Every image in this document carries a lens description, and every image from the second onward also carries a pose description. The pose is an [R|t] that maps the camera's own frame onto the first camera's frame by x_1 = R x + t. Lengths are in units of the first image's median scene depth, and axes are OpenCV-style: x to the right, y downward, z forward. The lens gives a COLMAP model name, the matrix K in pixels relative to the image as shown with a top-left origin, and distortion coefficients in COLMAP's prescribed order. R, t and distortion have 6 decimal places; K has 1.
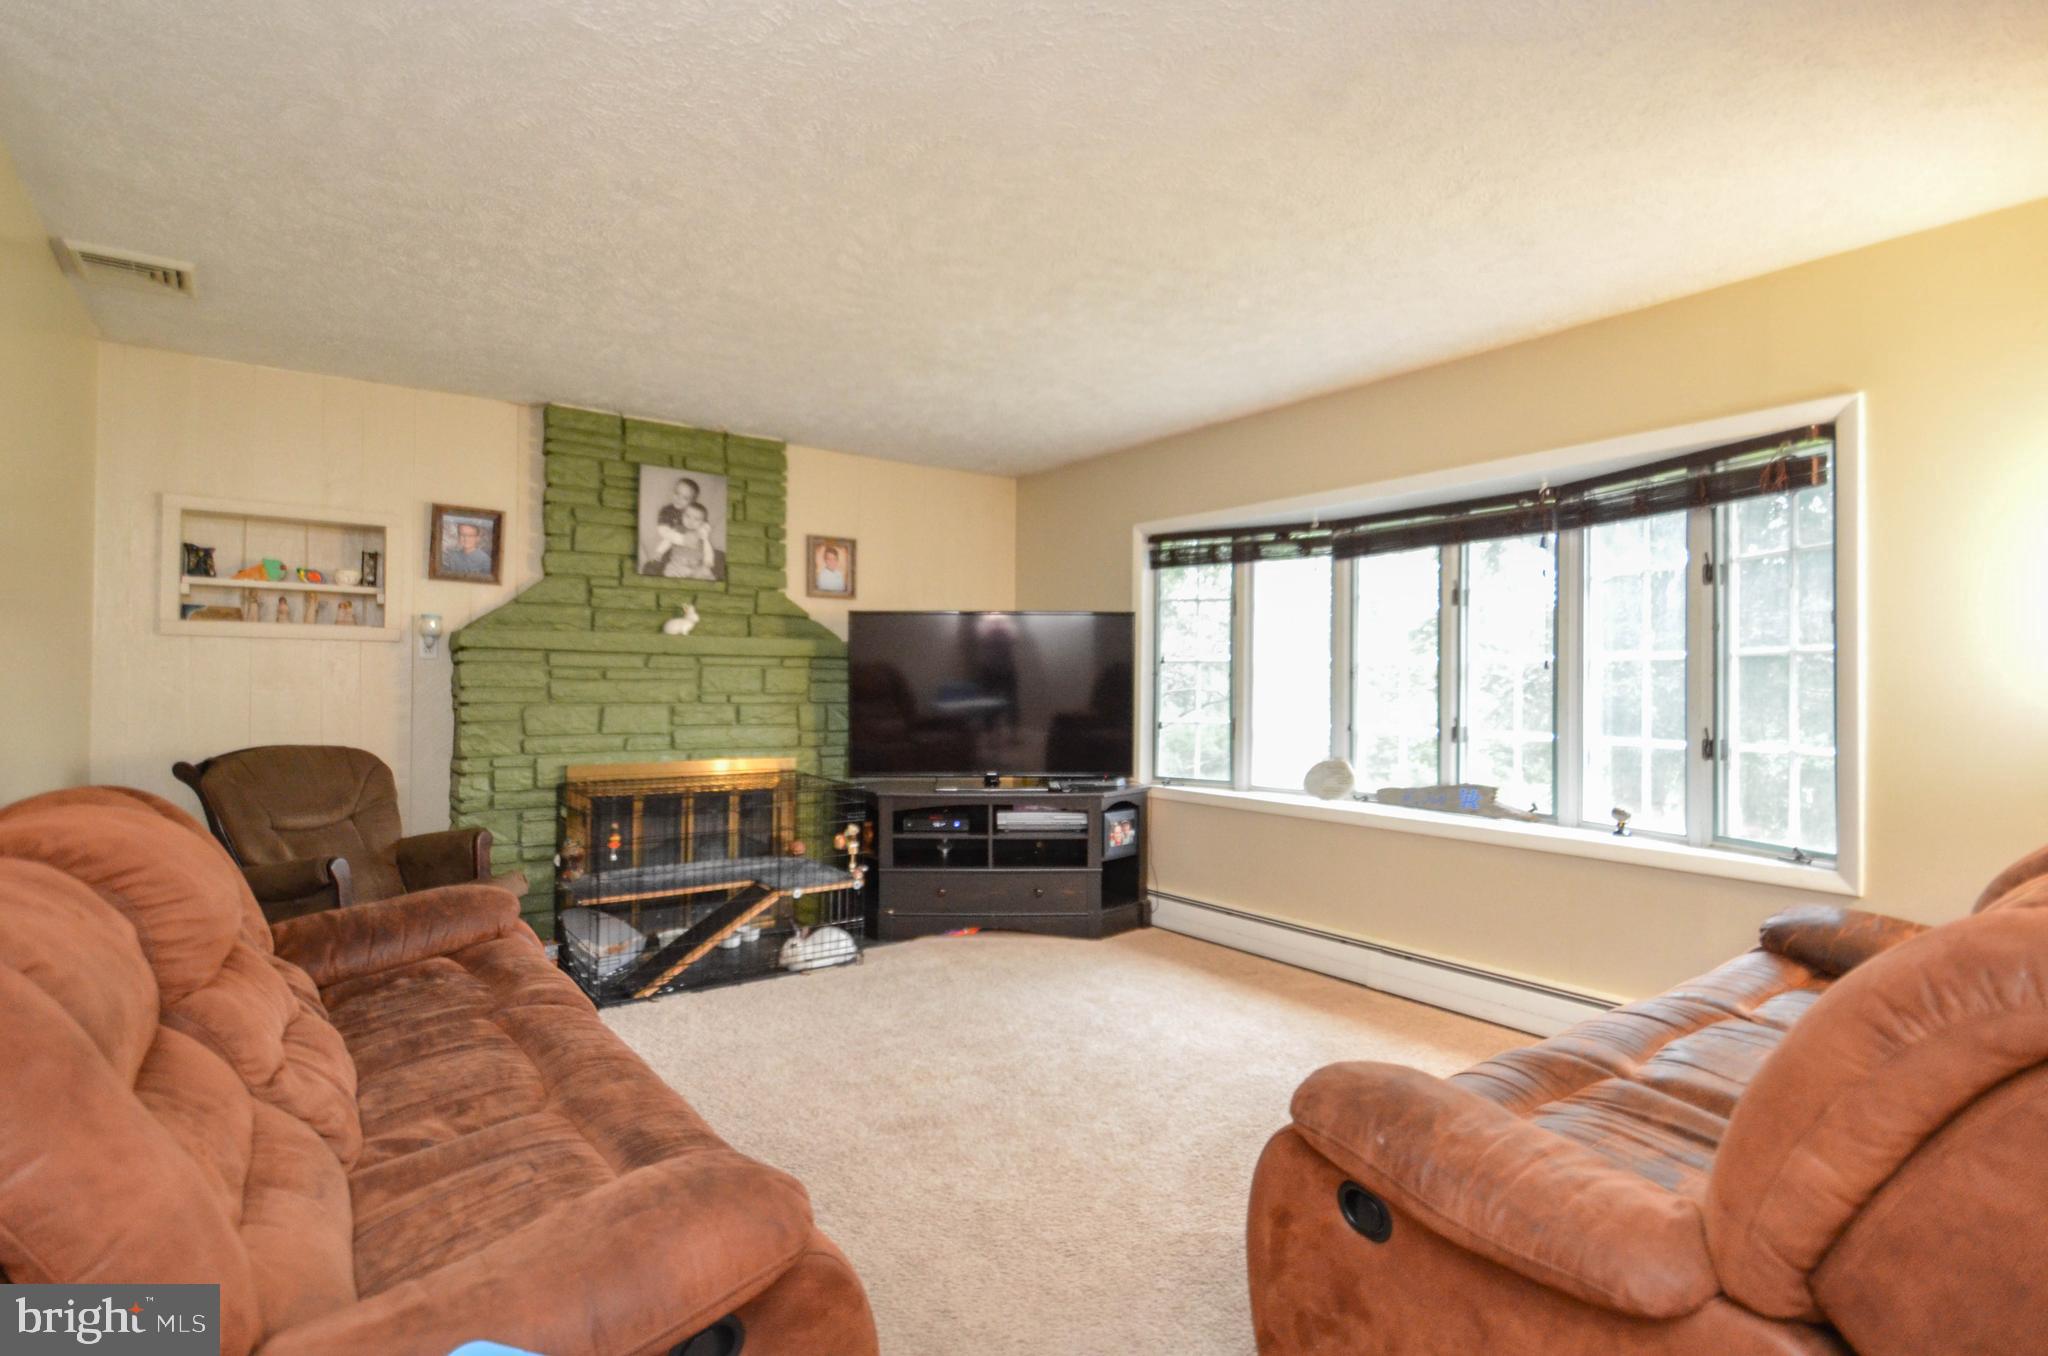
lens RADIAL K [[938.3, 0, 1015.6], [0, 938.3, 685.0], [0, 0, 1]] dist [0.022087, -0.012360]
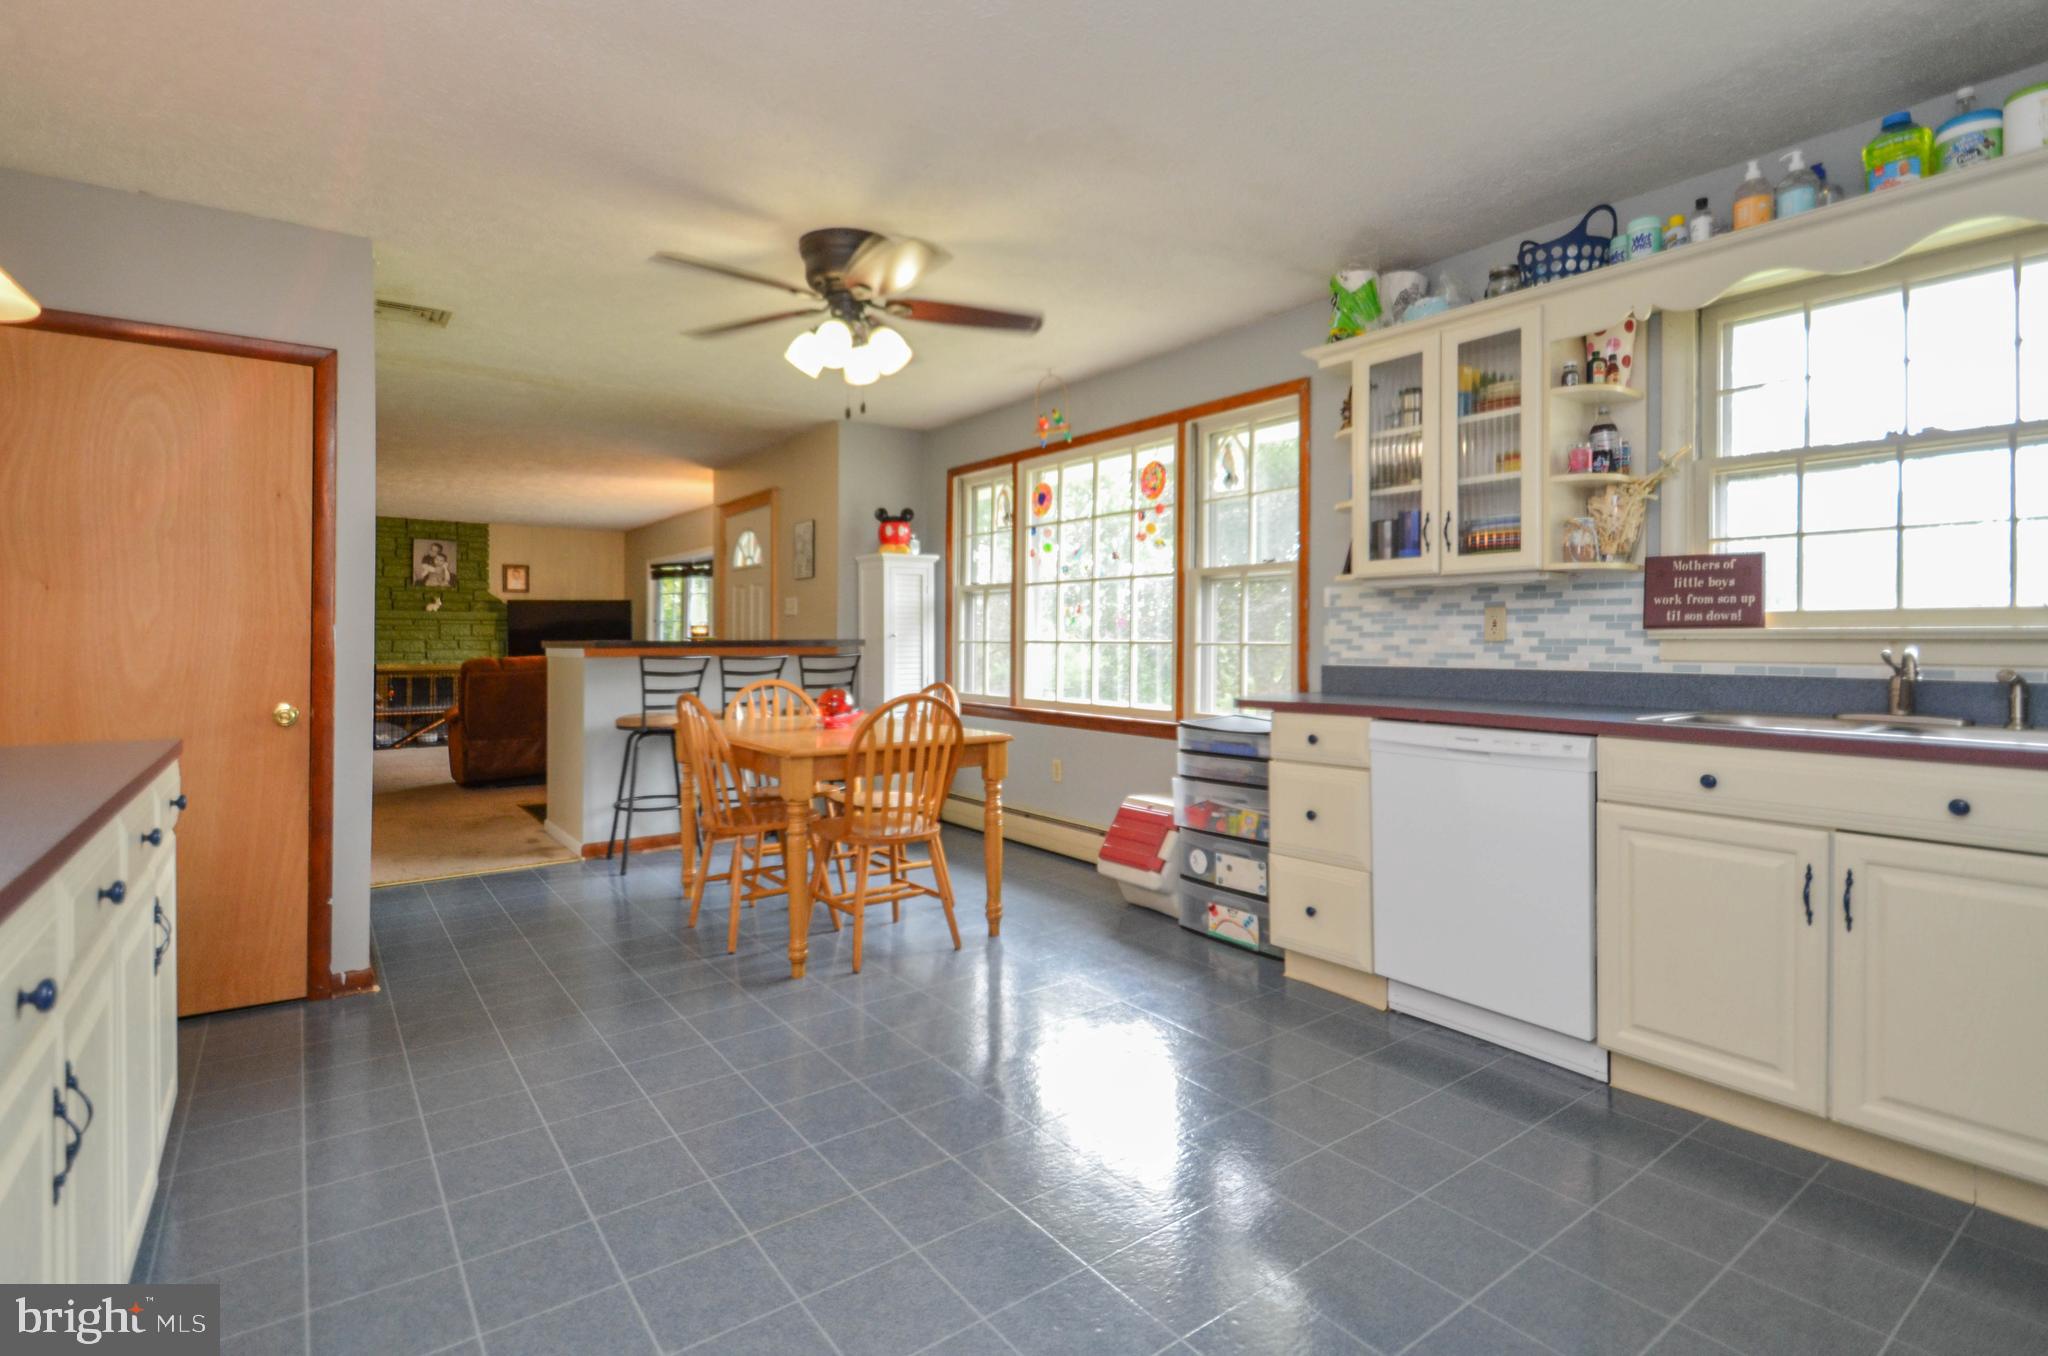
lens RADIAL K [[969.0, 0, 1037.3], [0, 969.0, 642.5], [0, 0, 1]] dist [0.005825, 0.000429]
pose [[0.999960, -0.006267, 0.006388, 1.111123], [0.006251, 0.999977, 0.002535, 0.028409], [-0.006404, -0.002495, 0.999976, -1.398976]]
